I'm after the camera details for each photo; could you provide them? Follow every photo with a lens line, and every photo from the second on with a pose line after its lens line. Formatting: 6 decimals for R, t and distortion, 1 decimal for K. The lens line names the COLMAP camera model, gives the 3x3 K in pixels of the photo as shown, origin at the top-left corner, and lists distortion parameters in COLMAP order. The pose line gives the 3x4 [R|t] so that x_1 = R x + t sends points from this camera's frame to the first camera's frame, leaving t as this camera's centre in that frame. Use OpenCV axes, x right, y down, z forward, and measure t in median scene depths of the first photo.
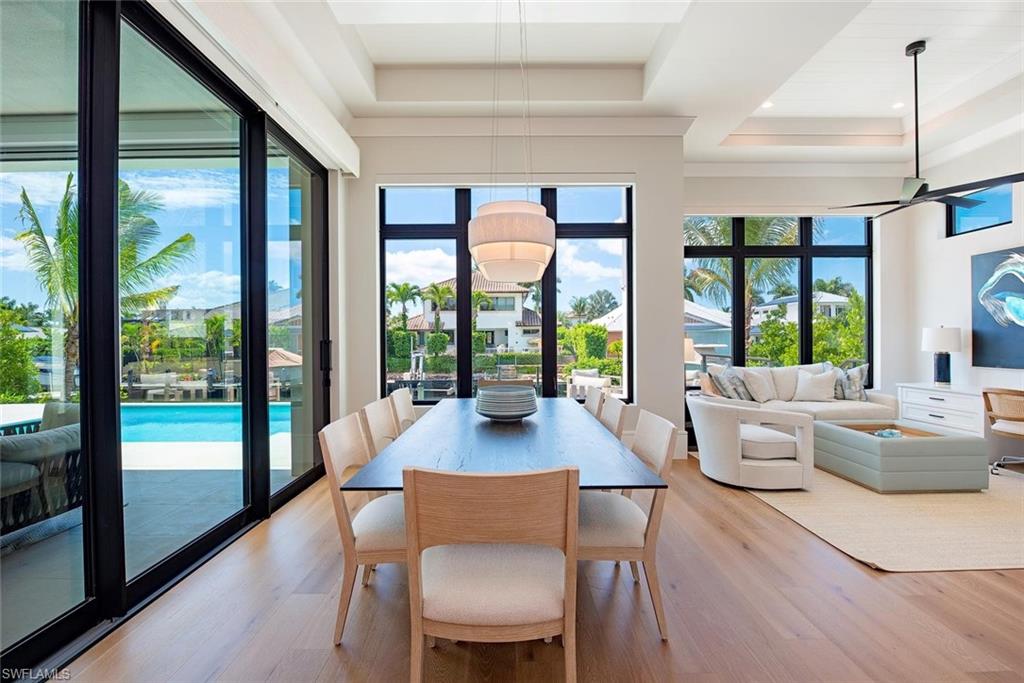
lens RADIAL K [[449.7, 0, 512.0], [0, 449.7, 341.5], [0, 0, 1]] dist [-0.011213, -0.000746]
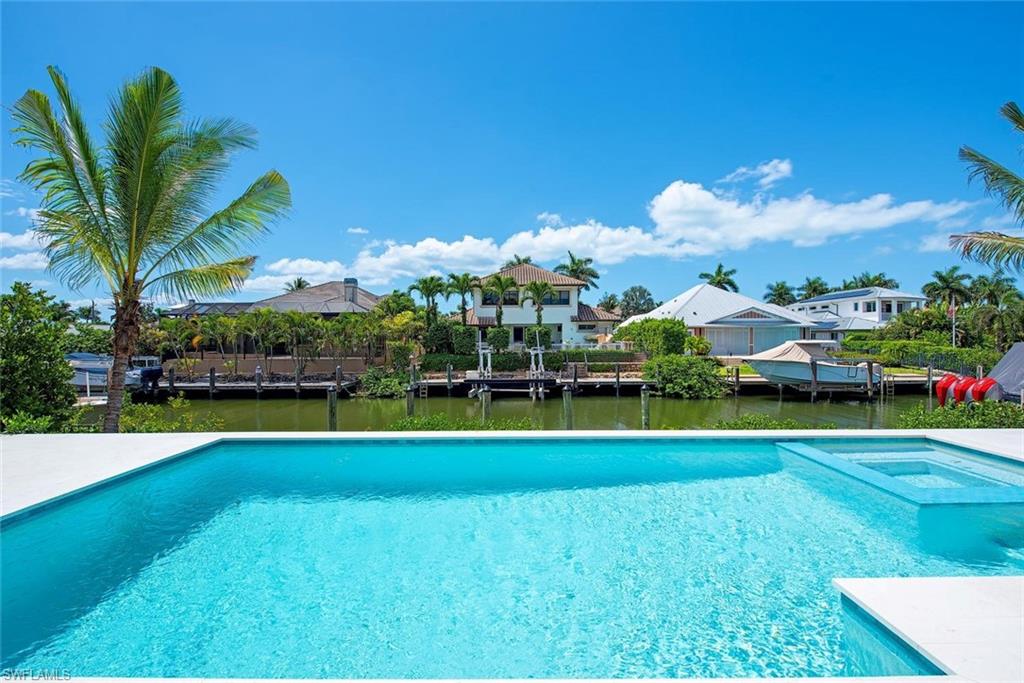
lens RADIAL K [[427.1, 0, 512.0], [0, 427.1, 341.5], [0, 0, 1]] dist [-0.015365, 0.000010]
pose [[0.999969, 0.000551, -0.007845, -0.838951], [-0.000518, 0.999991, 0.004194, 0.034615], [0.007847, -0.004189, 0.999960, 0.776399]]
